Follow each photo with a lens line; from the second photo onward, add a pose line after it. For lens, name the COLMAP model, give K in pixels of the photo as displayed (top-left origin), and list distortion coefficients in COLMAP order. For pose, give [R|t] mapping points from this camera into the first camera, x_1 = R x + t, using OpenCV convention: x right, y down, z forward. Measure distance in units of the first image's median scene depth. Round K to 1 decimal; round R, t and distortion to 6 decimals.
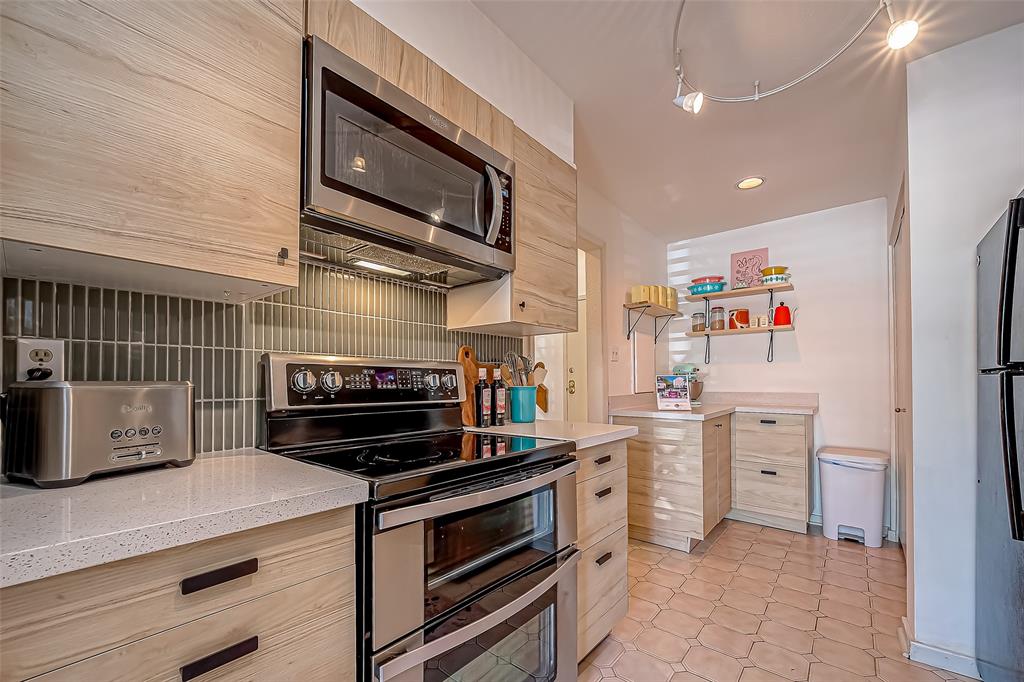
lens RADIAL K [[420.1, 0, 527.2], [0, 420.1, 374.0], [0, 0, 1]] dist [-0.000647, -0.000267]
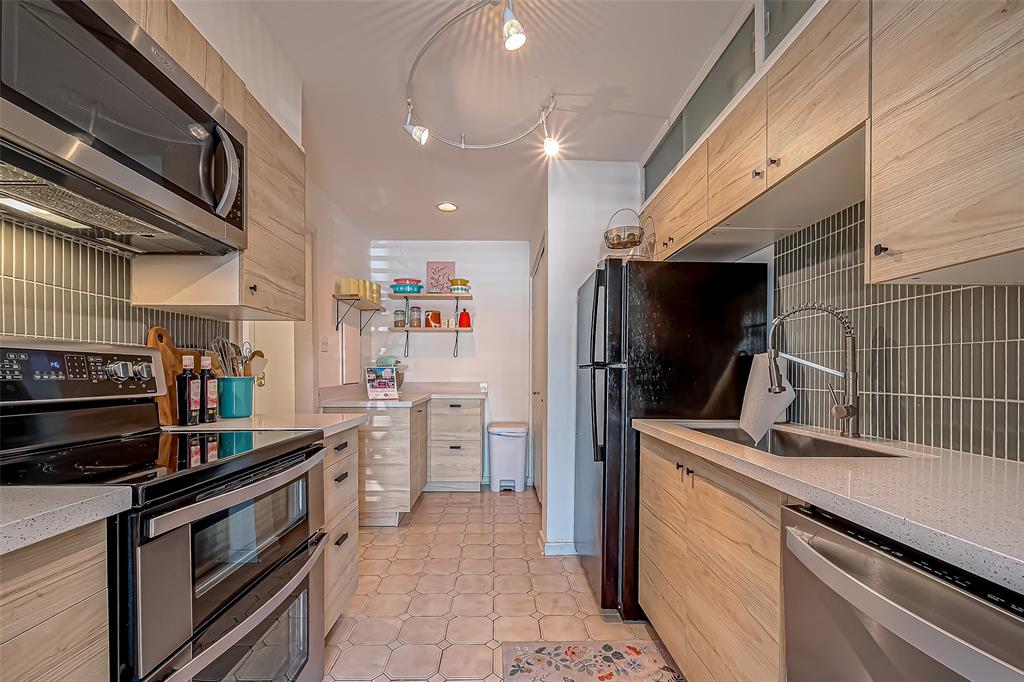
lens RADIAL K [[420.1, 0, 527.2], [0, 420.1, 374.0], [0, 0, 1]] dist [-0.000647, -0.000267]
pose [[0.742032, 0.000844, 0.670364, -0.104804], [-0.013568, 0.999813, 0.013759, 0.001531], [-0.670228, -0.019305, 0.741904, -0.050378]]
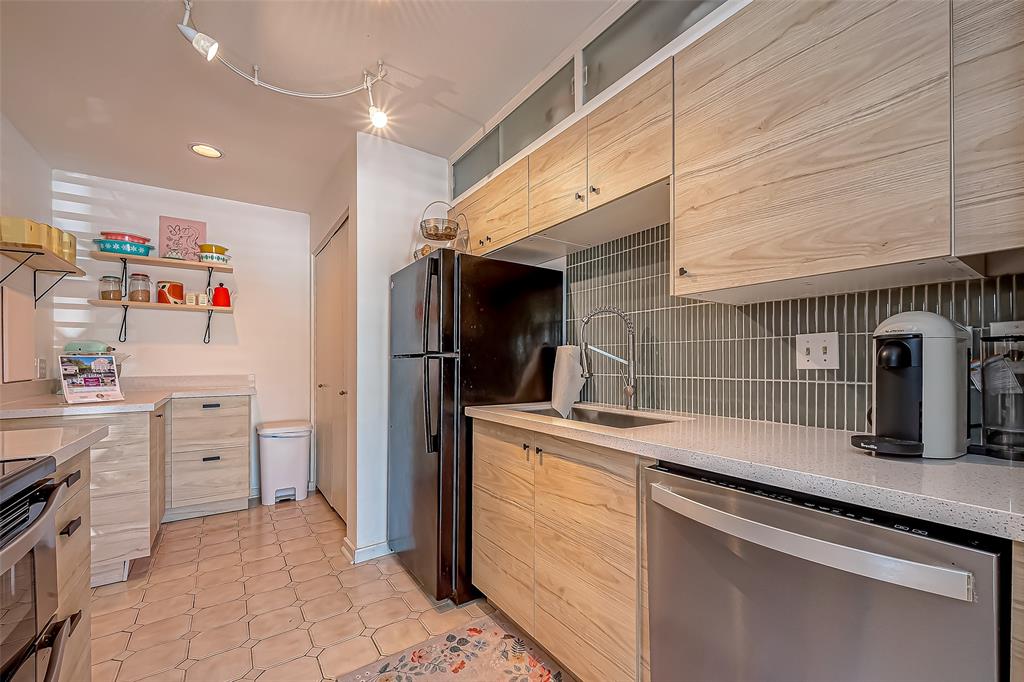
lens RADIAL K [[403.3, 0, 528.3], [0, 403.3, 361.1], [0, 0, 1]] dist [0.000174, -0.000224]
pose [[0.260120, 0.003361, 0.965571, -0.149877], [-0.011792, 0.999930, -0.000304, 0.004151], [-0.965504, -0.011307, 0.260141, 0.074236]]
